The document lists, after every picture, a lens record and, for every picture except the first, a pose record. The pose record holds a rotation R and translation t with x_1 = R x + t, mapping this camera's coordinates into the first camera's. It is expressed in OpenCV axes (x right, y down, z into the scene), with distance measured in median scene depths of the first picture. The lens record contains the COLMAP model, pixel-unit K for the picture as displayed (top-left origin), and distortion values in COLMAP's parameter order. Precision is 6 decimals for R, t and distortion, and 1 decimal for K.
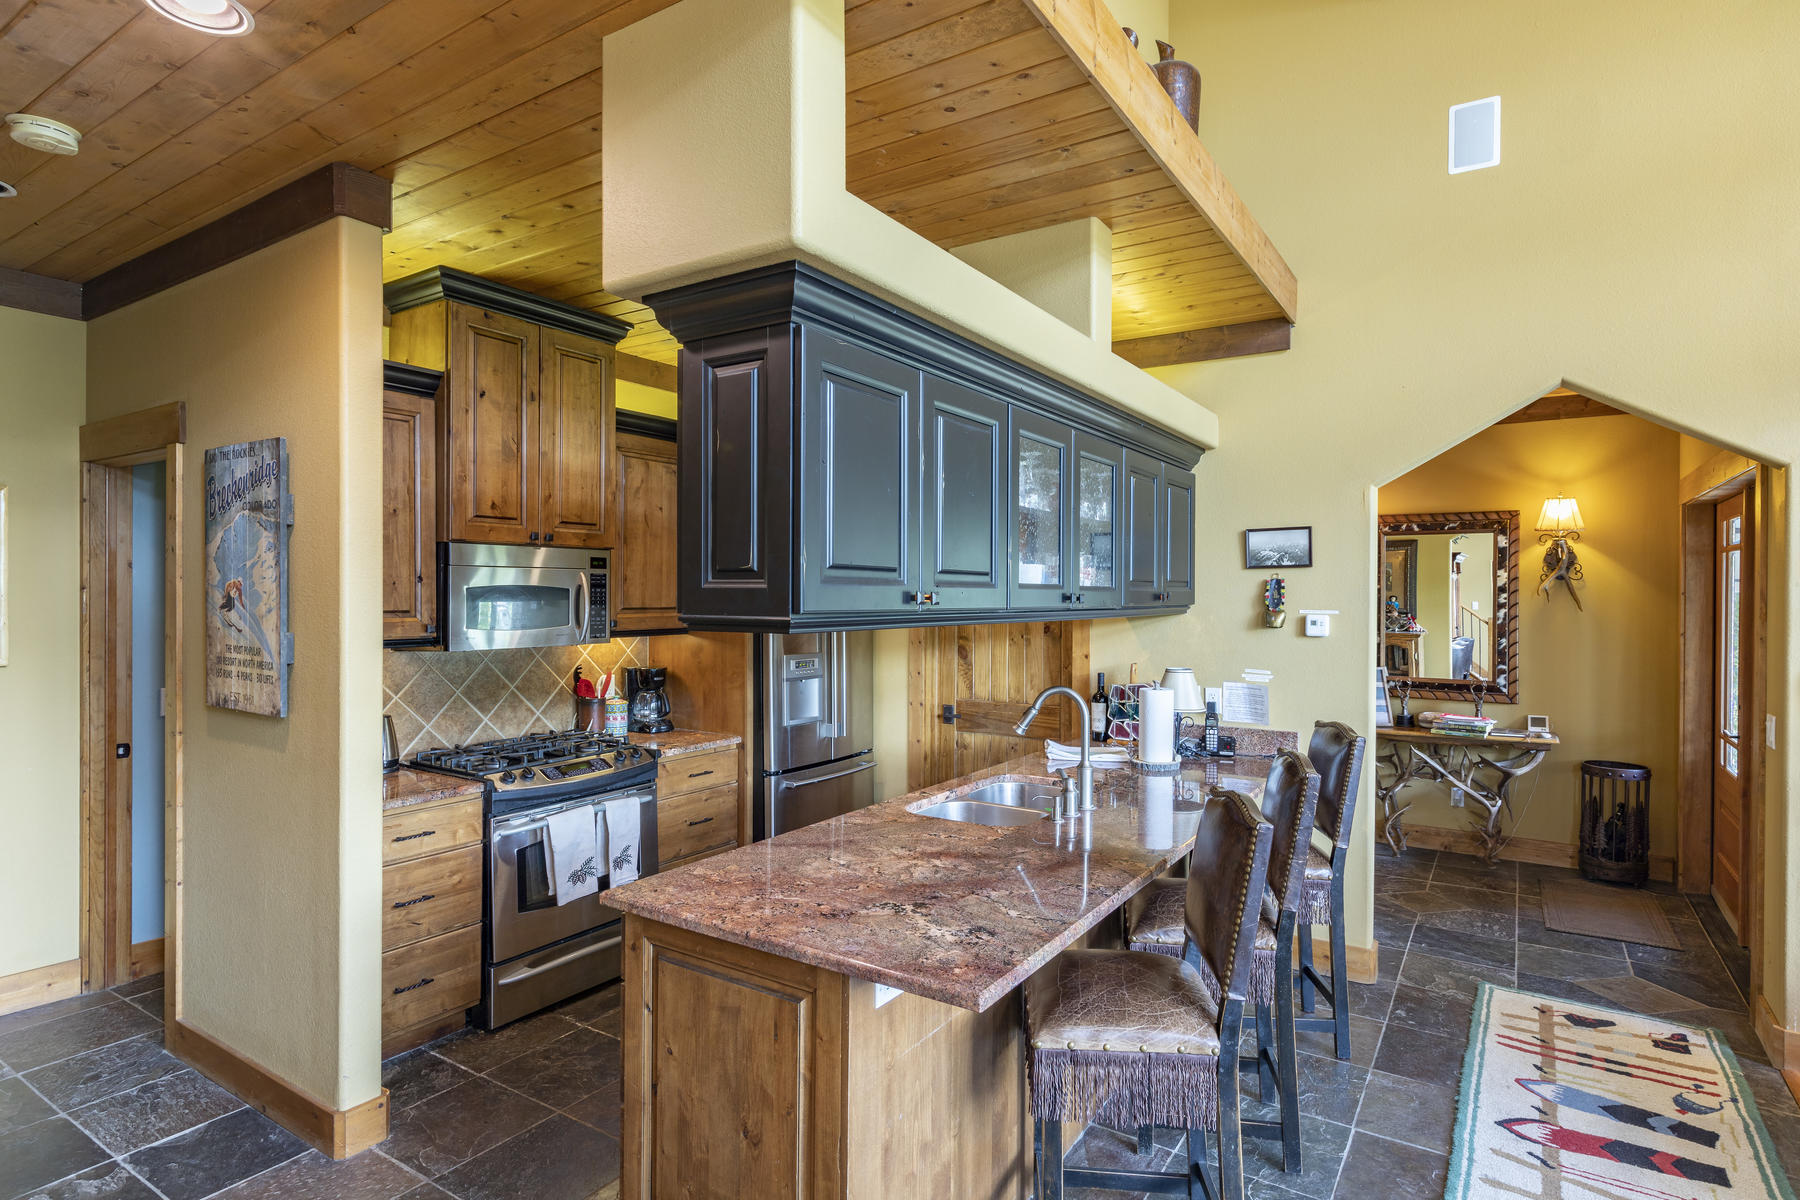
lens RADIAL K [[932.5, 0, 887.1], [0, 932.5, 596.0], [0, 0, 1]] dist [0.004728, -0.002275]
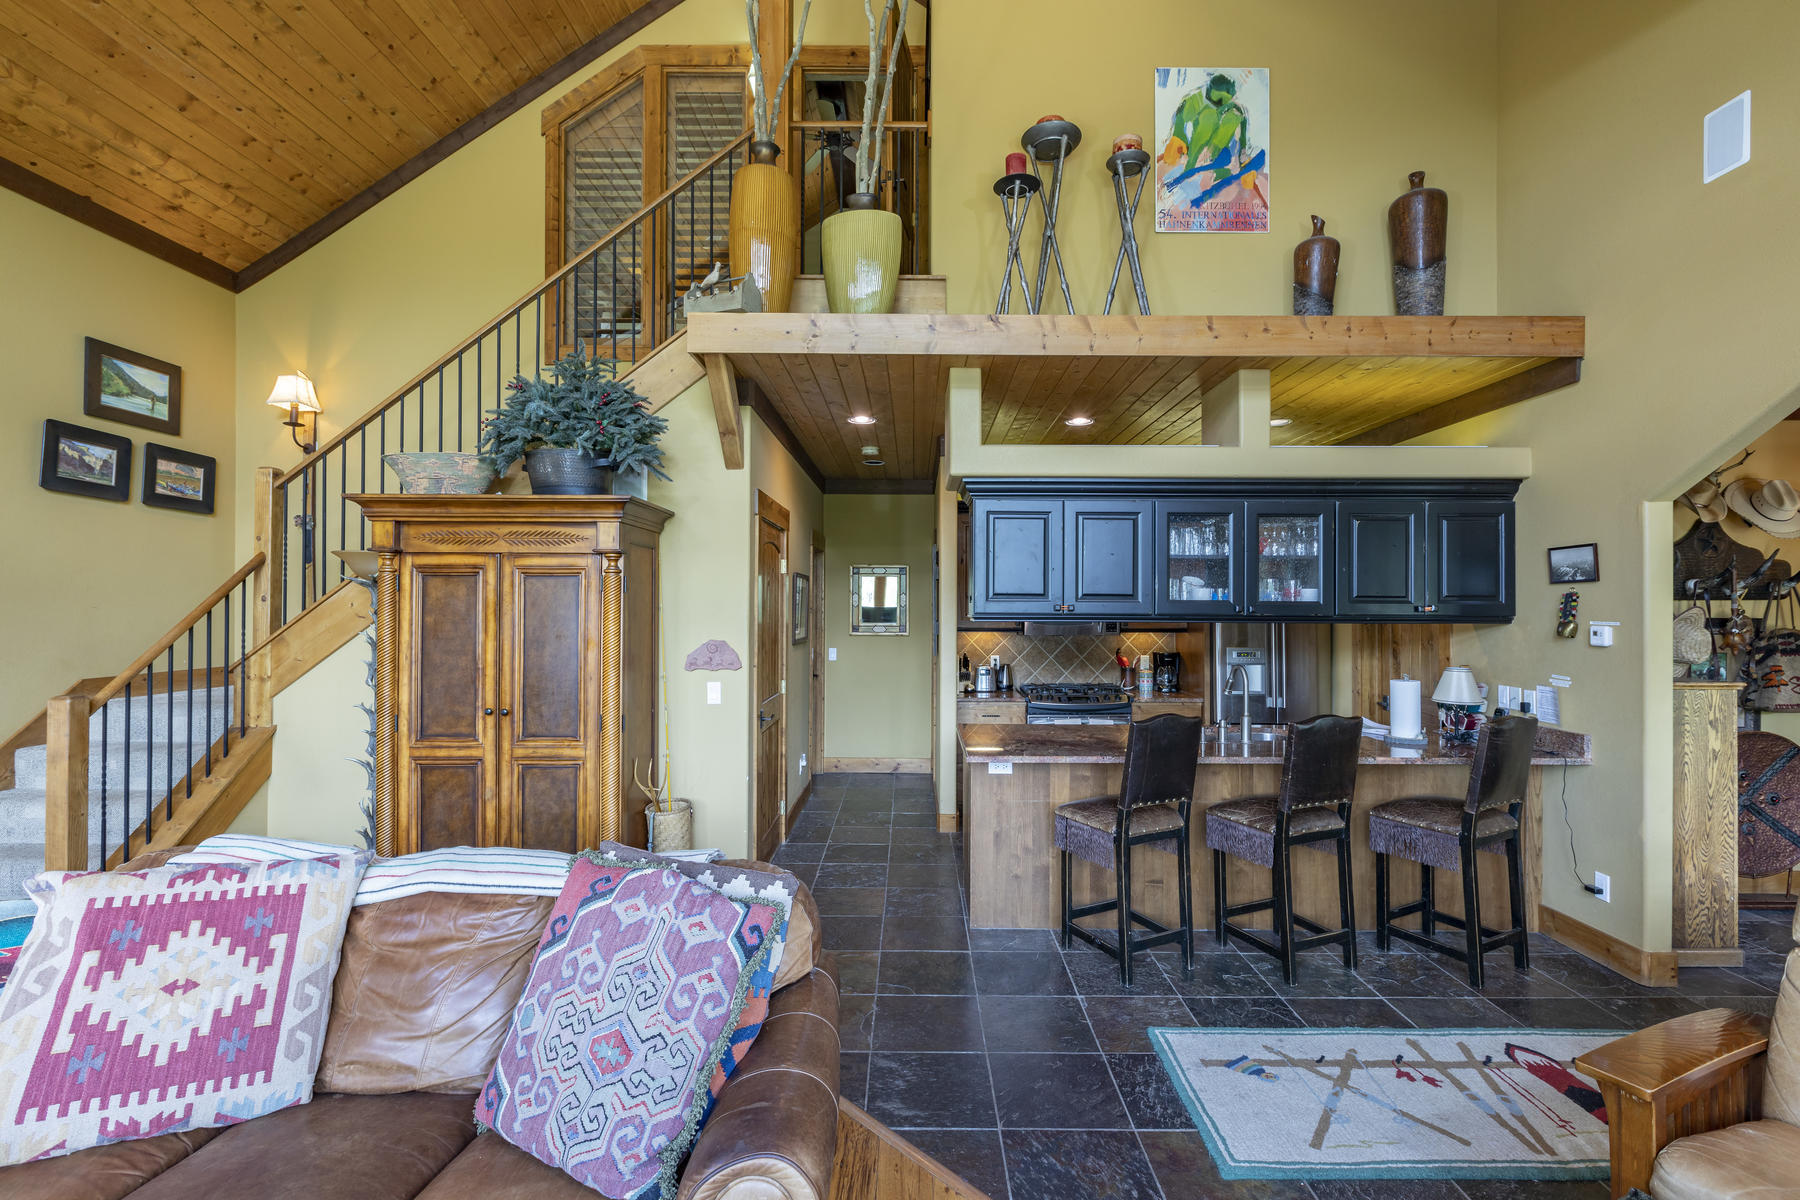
lens RADIAL K [[813.9, 0, 914.0], [0, 813.9, 590.2], [0, 0, 1]] dist [0.003765, -0.000394]
pose [[0.535288, -0.018821, -0.844460, 0.803264], [-0.002031, 0.999720, -0.023569, 0.002815], [0.844667, 0.014331, 0.535100, -0.155096]]
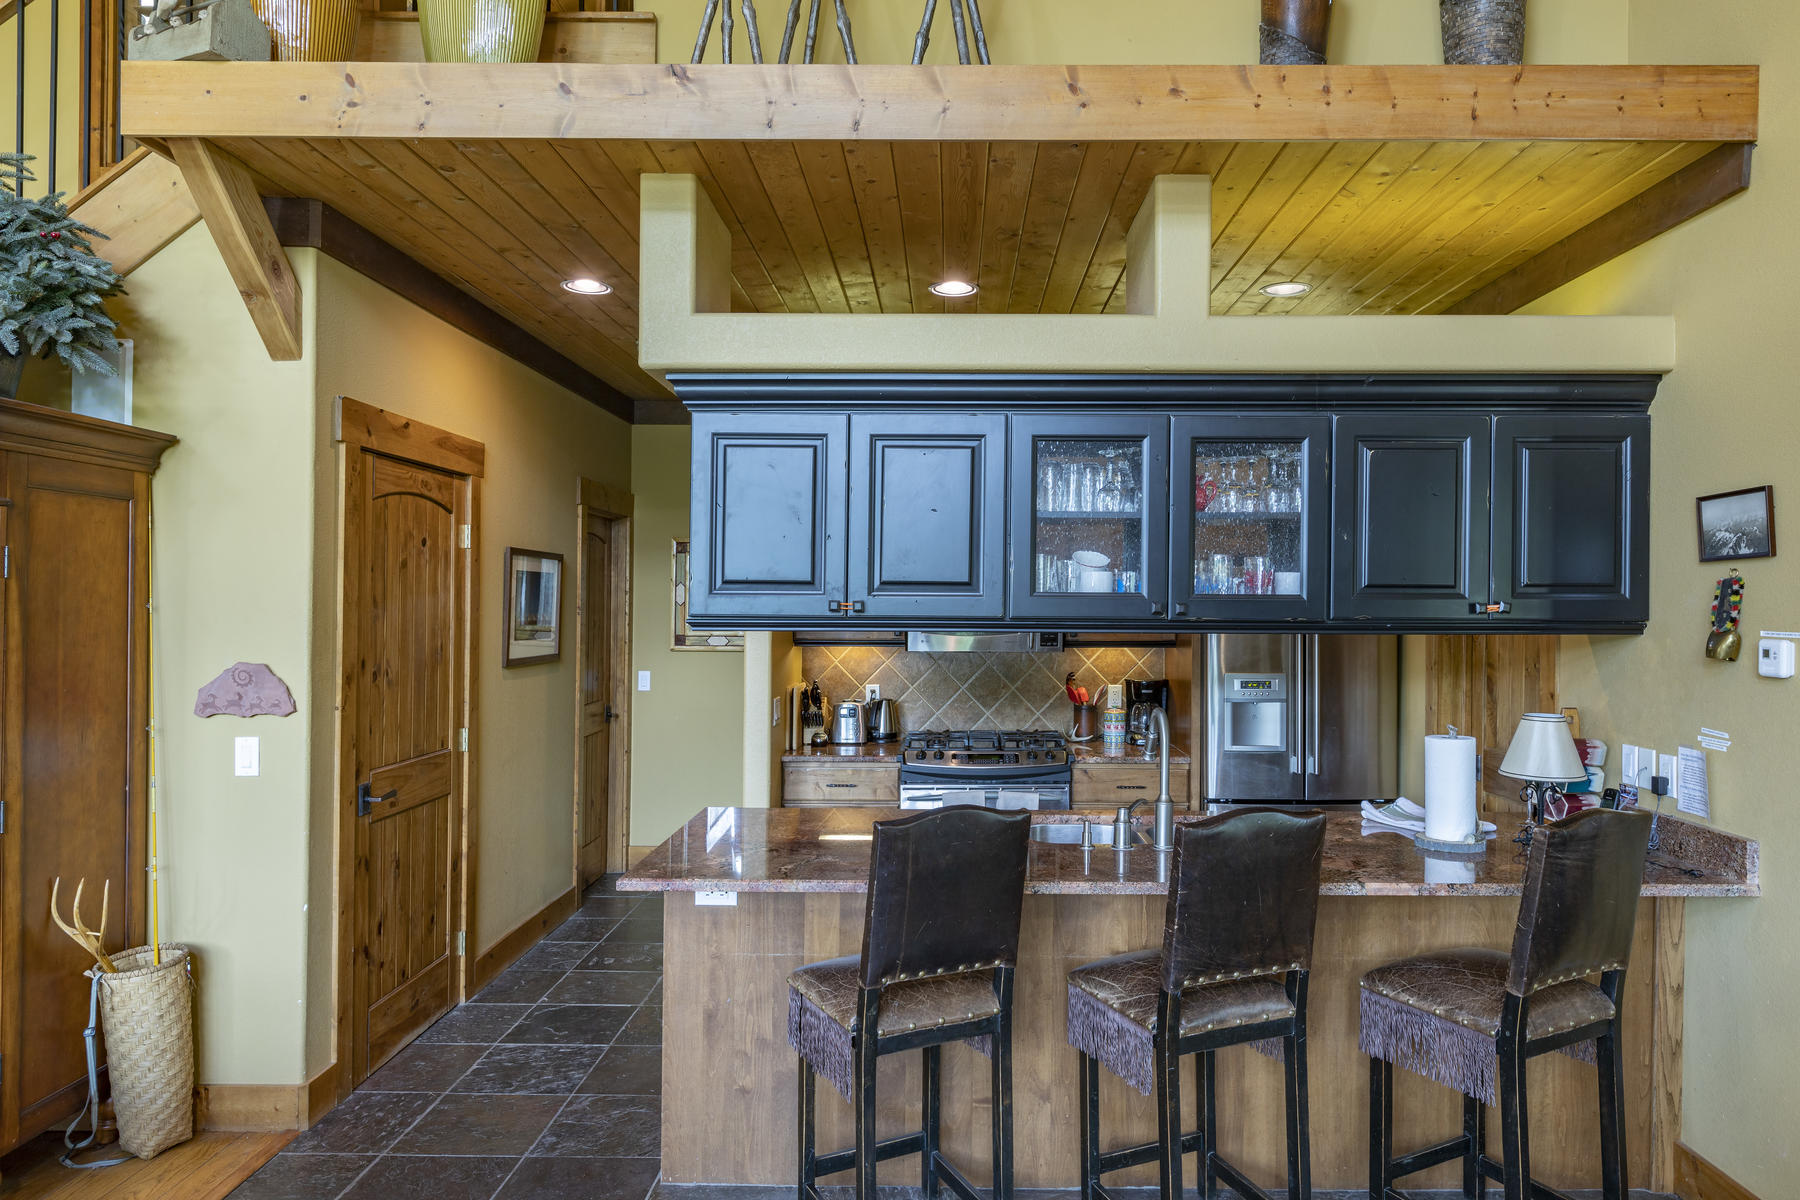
lens RADIAL K [[1158.6, 0, 966.0], [0, 1158.6, 597.0], [0, 0, 1]] dist [0.004121, -0.006637]
pose [[0.537859, -0.008234, -0.842995, 0.768318], [-0.002508, 0.999932, -0.011367, 0.003270], [0.843031, 0.008228, 0.537802, 0.194686]]
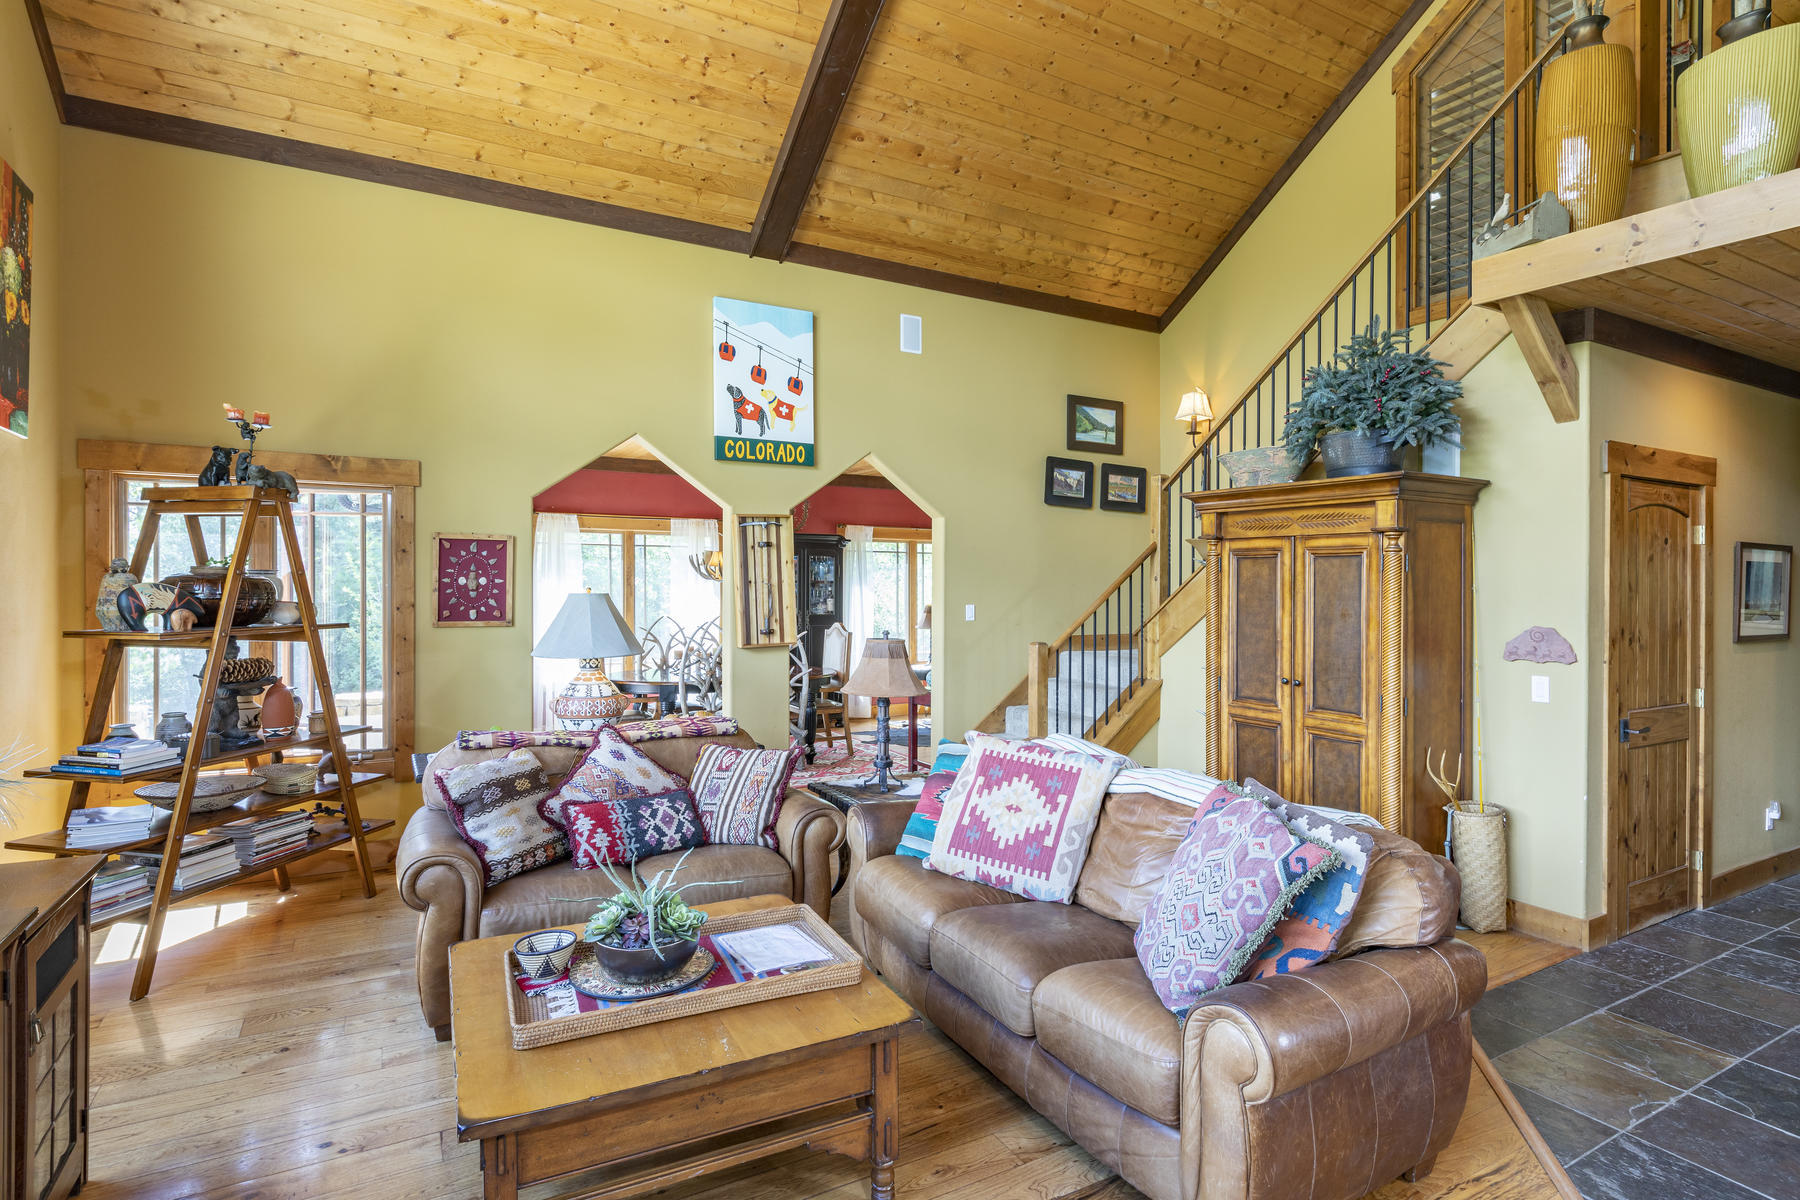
lens RADIAL K [[932.5, 0, 900.1], [0, 932.5, 573.0], [0, 0, 1]] dist [0.004728, -0.002275]
pose [[-0.471696, -0.017960, -0.881578, 1.020364], [-0.013502, 0.999822, -0.013145, 0.007126], [0.881658, 0.005703, -0.471855, 0.066004]]
